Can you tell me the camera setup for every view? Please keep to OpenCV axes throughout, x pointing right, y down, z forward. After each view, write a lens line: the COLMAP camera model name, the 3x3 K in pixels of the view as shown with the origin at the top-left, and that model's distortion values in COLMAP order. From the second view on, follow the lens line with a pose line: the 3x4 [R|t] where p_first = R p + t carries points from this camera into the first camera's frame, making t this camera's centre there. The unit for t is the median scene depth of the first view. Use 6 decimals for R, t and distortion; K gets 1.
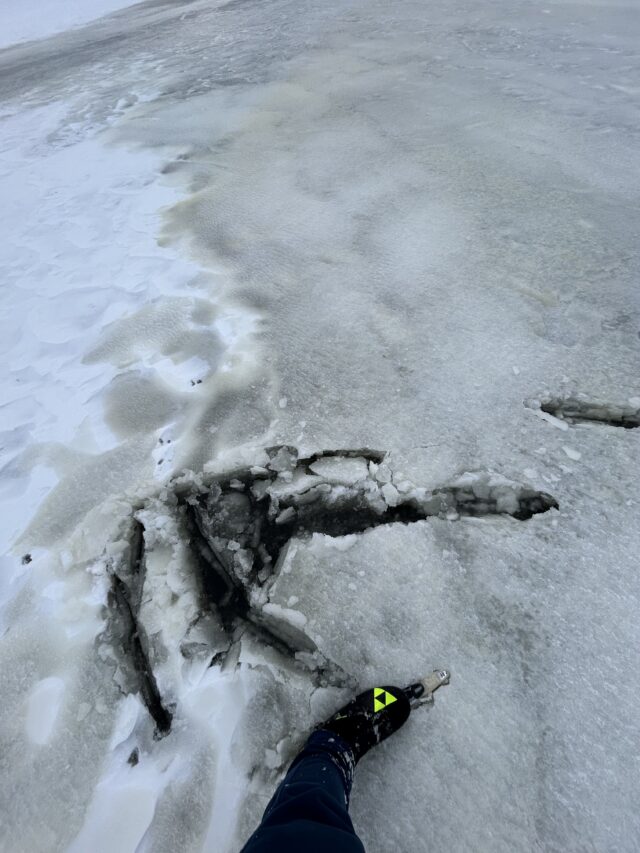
lens RADIAL K [[342.8, 0, 322.3], [0, 342.8, 429.3], [0, 0, 1]] dist [-0.001093, 0.000704]
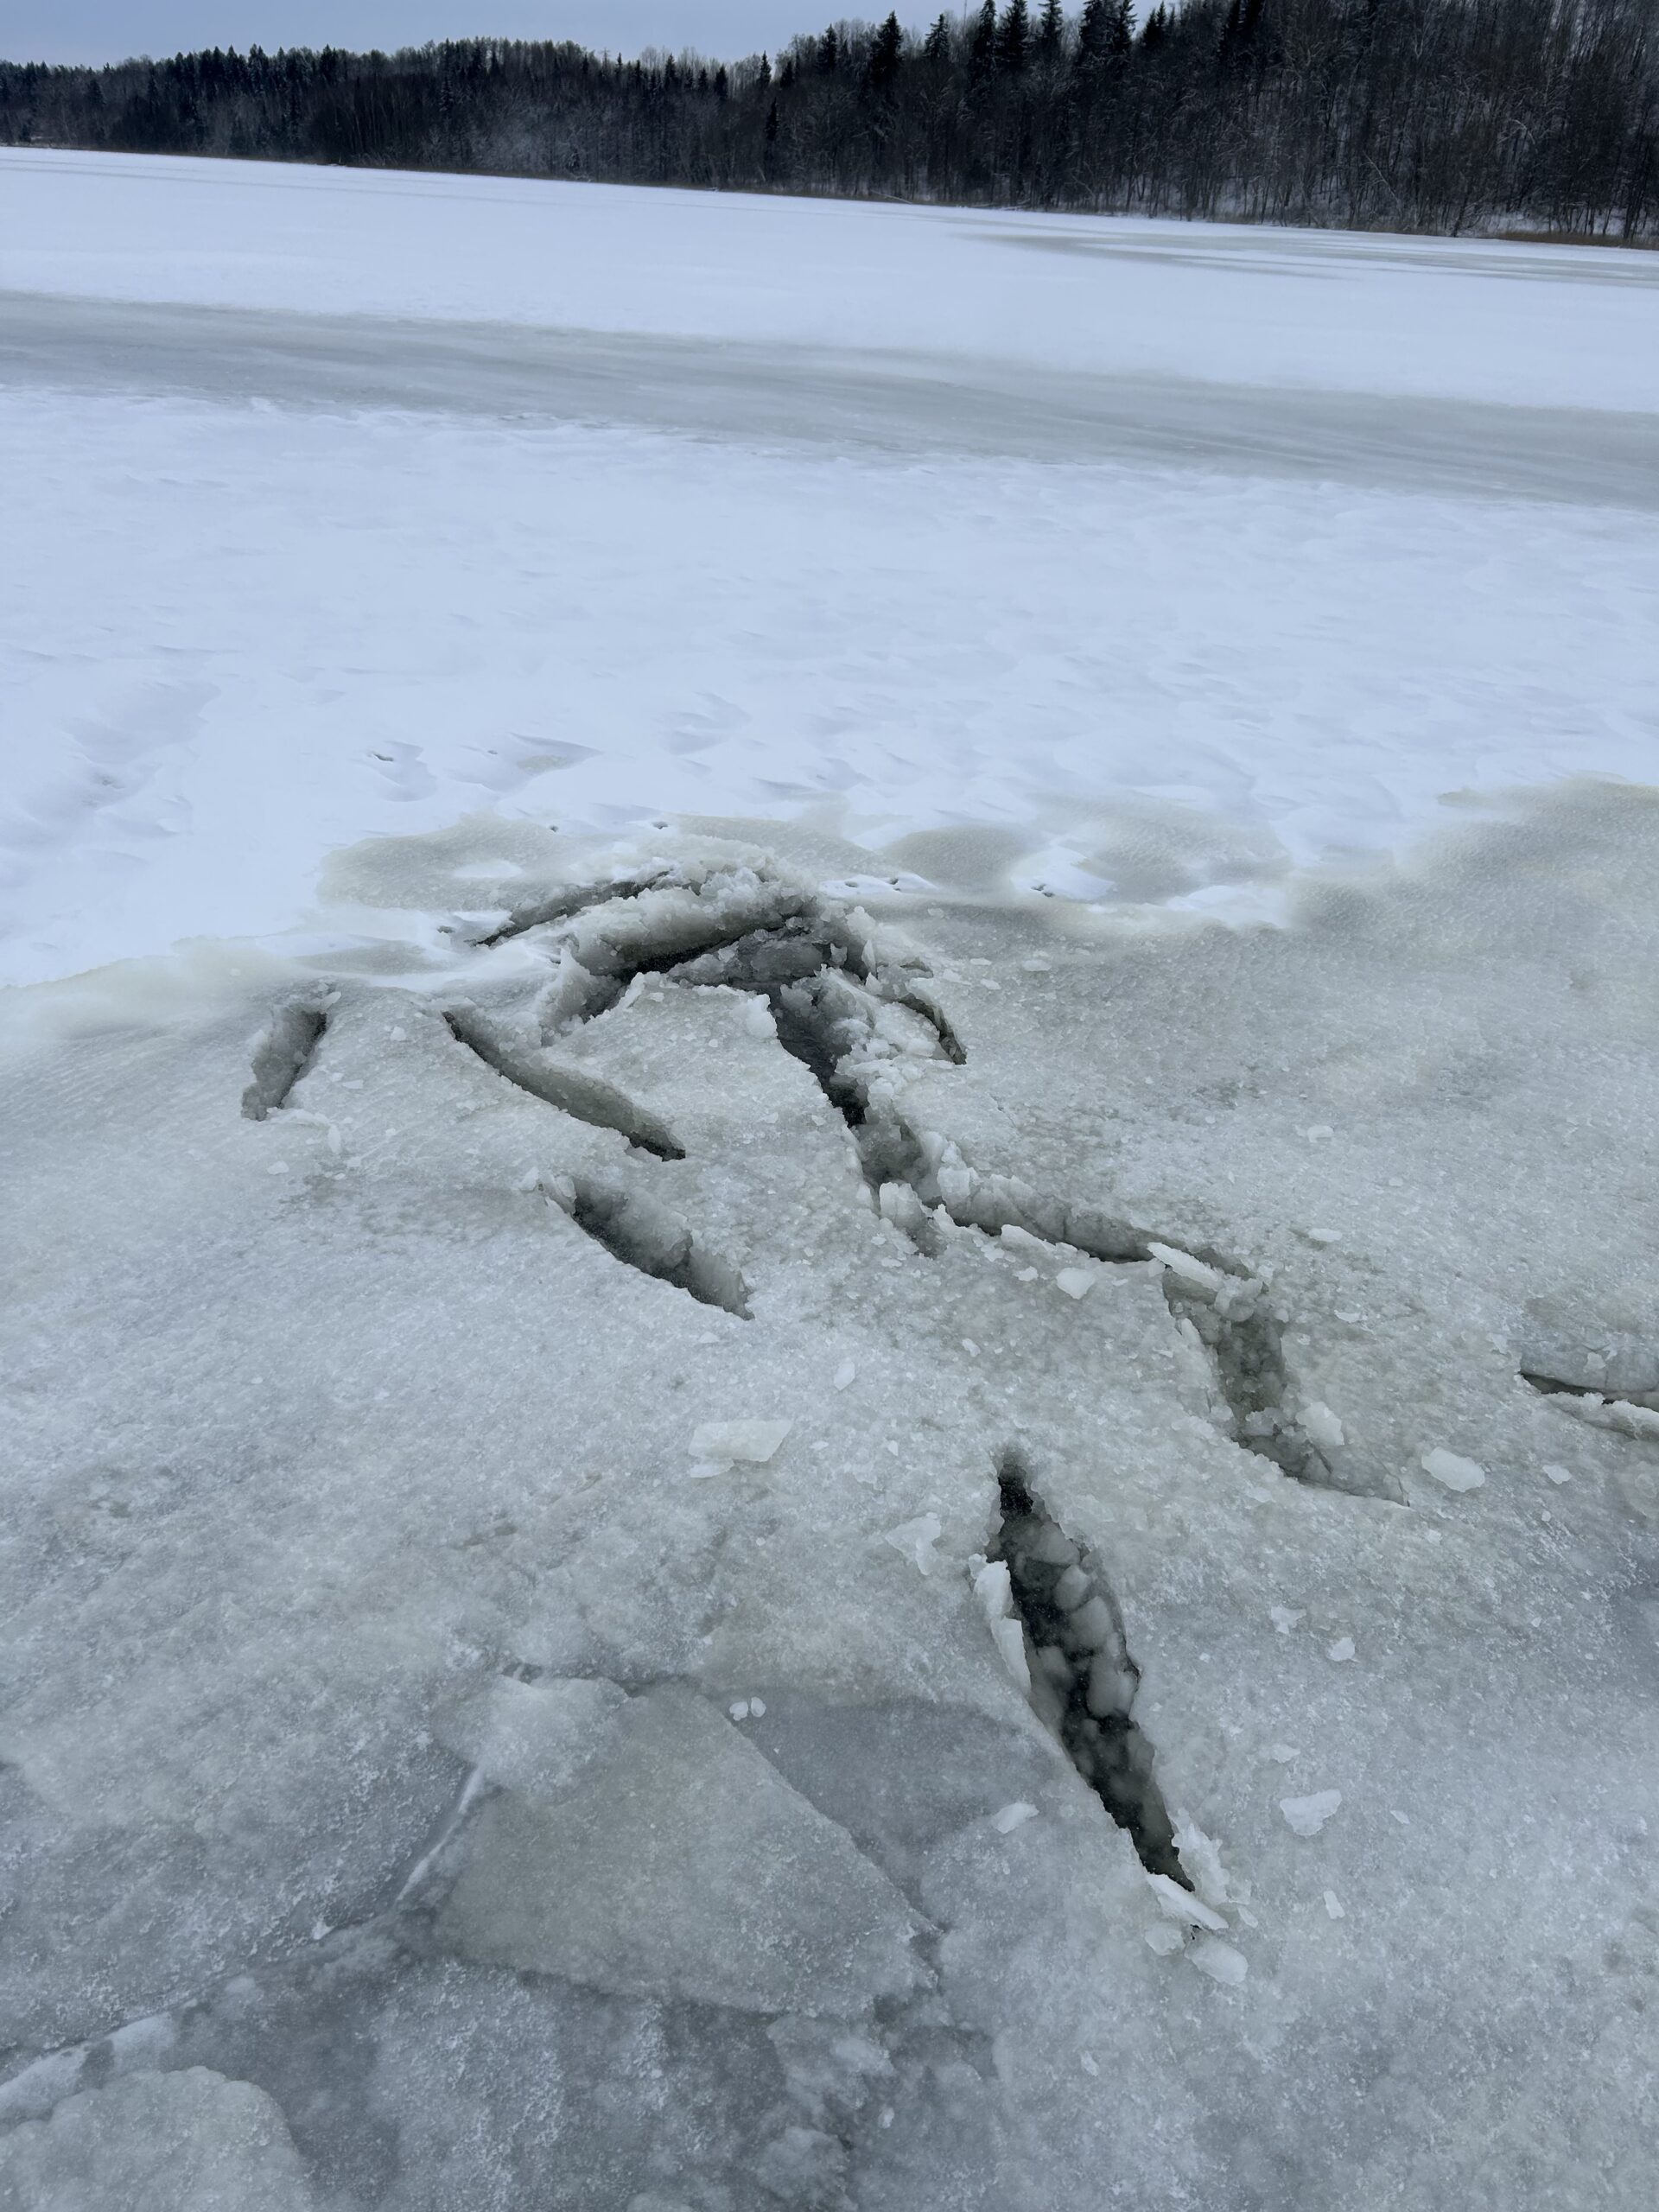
lens RADIAL K [[1661.0, 0, 824.3], [0, 1661.0, 1093.8], [0, 0, 1]] dist [0.068717, -0.076120]
pose [[0.209134, 0.545155, -0.811830, 2.039126], [-0.848735, 0.513538, 0.126207, -0.033316], [0.485708, 0.662634, 0.570090, -0.339663]]
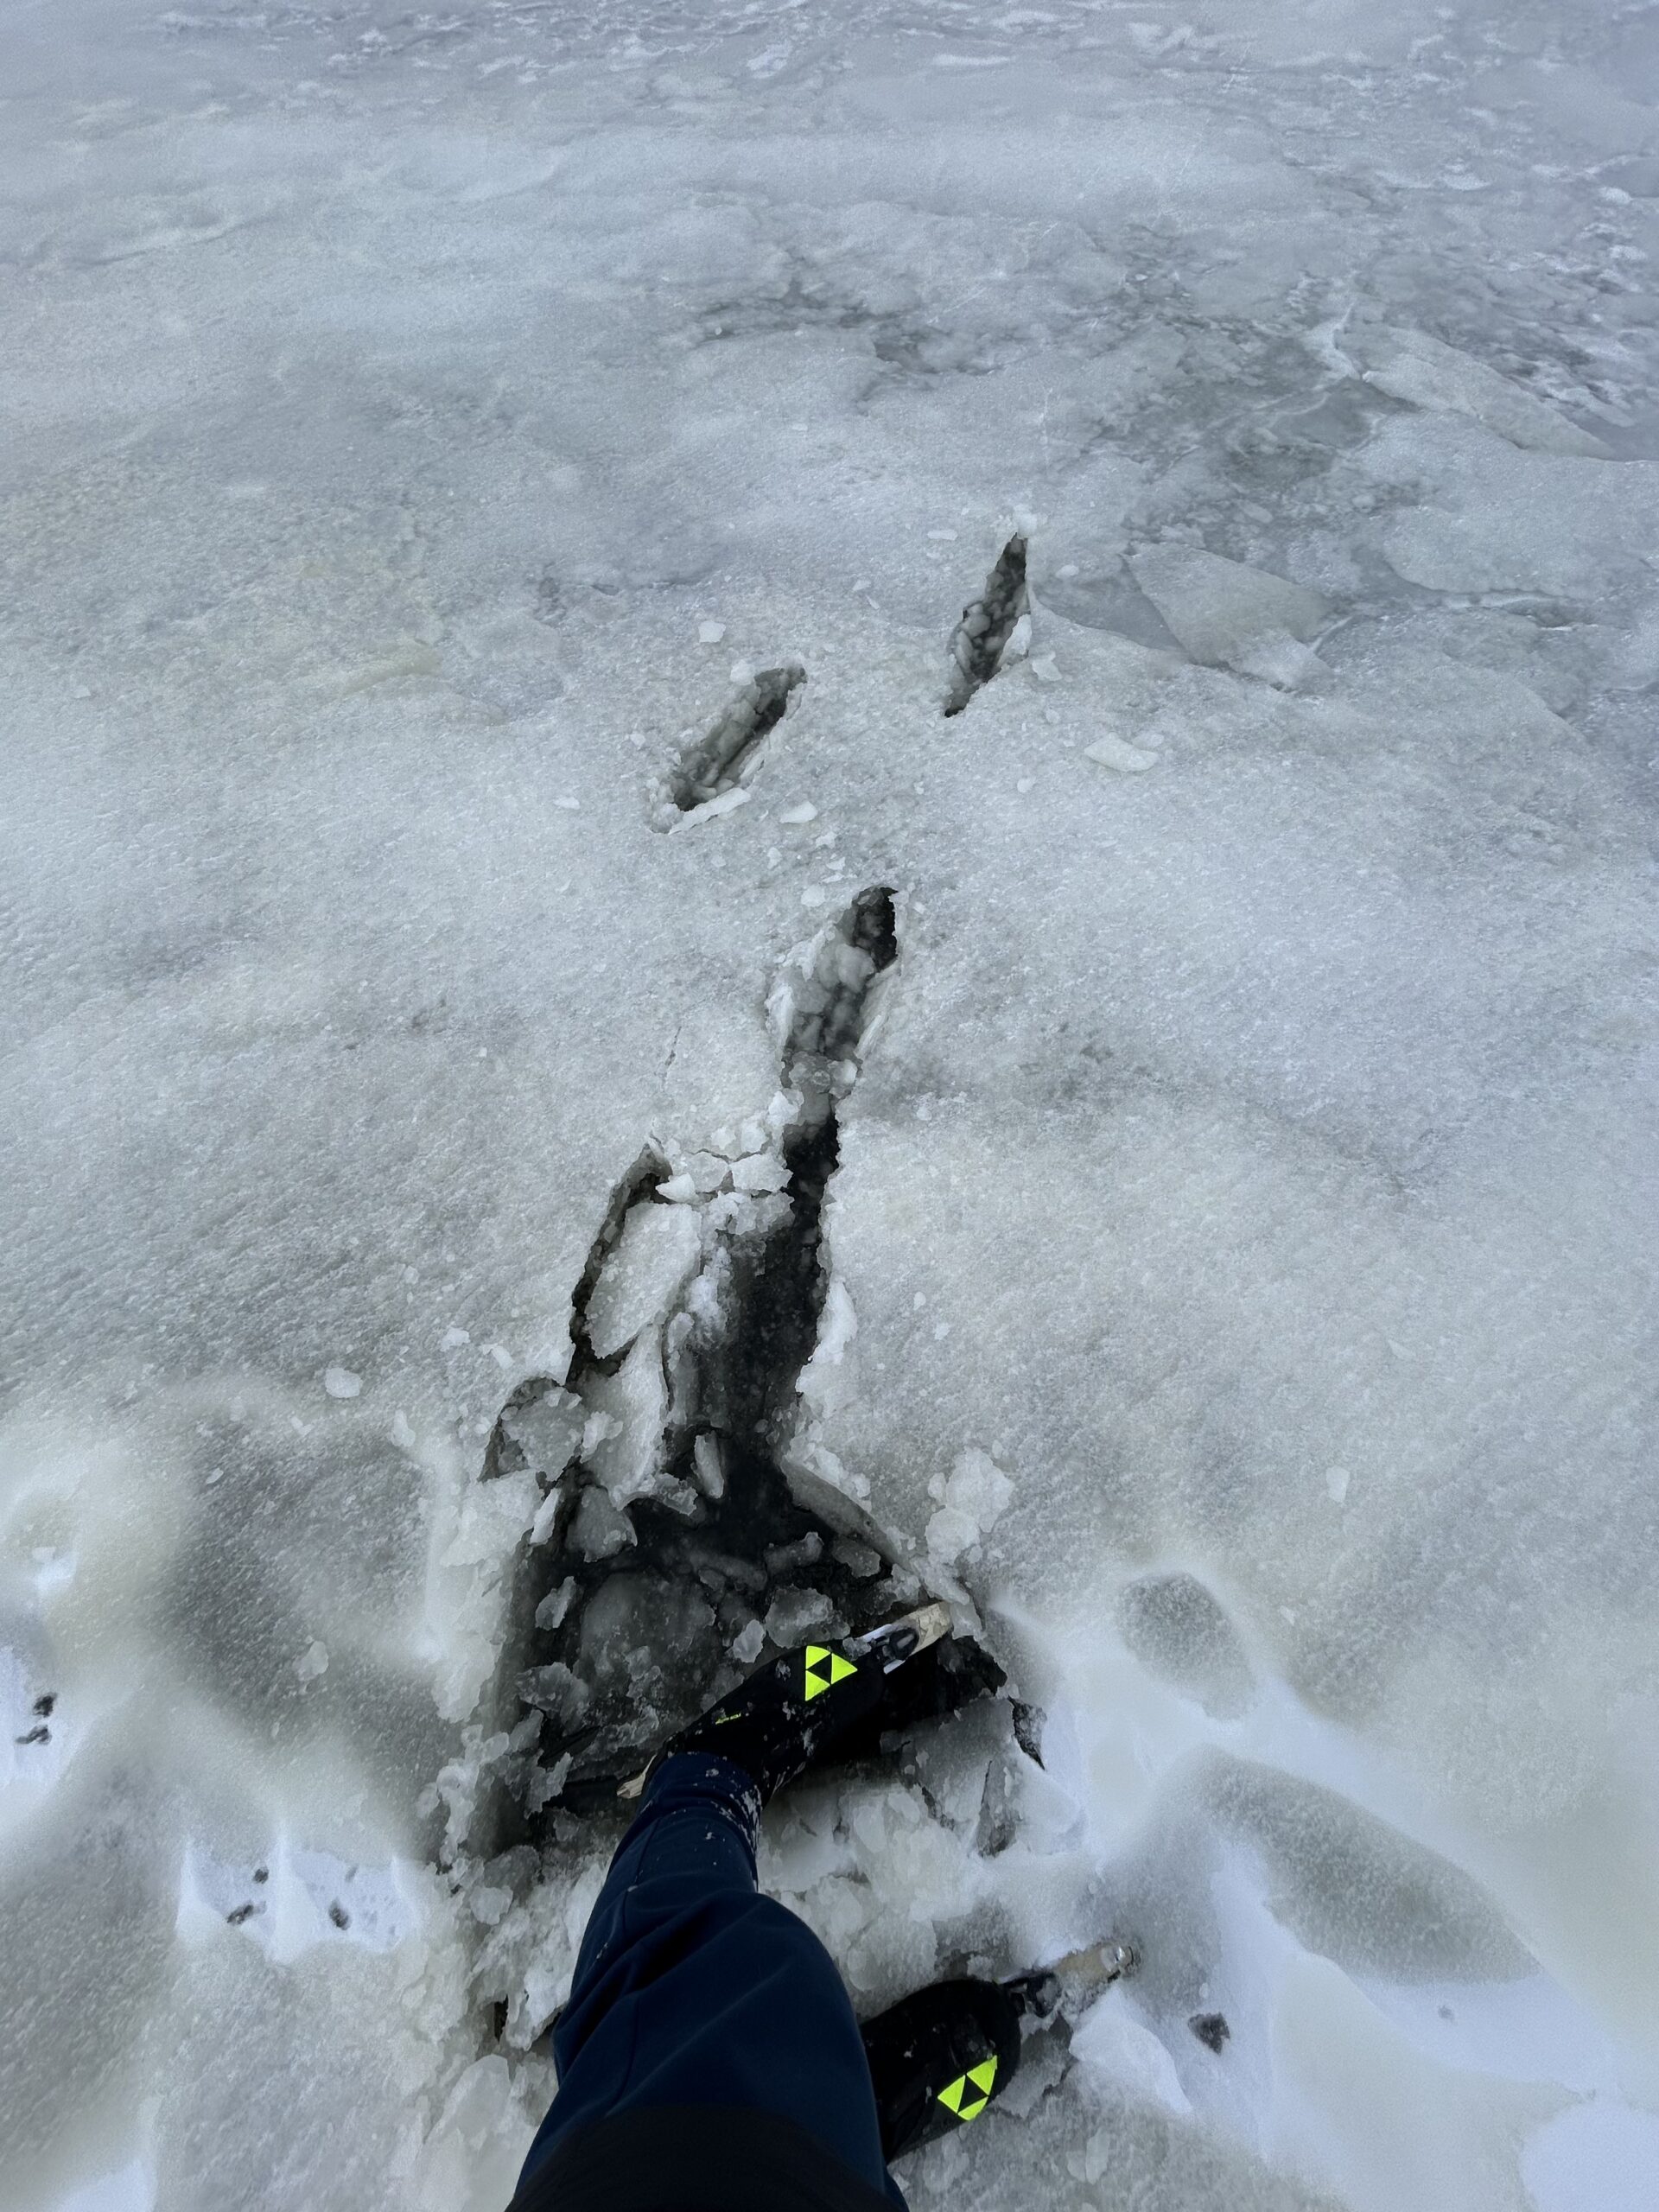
lens RADIAL K [[889.0, 0, 835.6], [0, 889.0, 1113.4], [0, 0, 1]] dist [-0.001093, 0.000704]
pose [[0.265468, -0.831625, 0.487778, -0.216352], [0.812119, 0.465552, 0.351743, -0.130681], [-0.519604, 0.302757, 0.798968, 0.098769]]
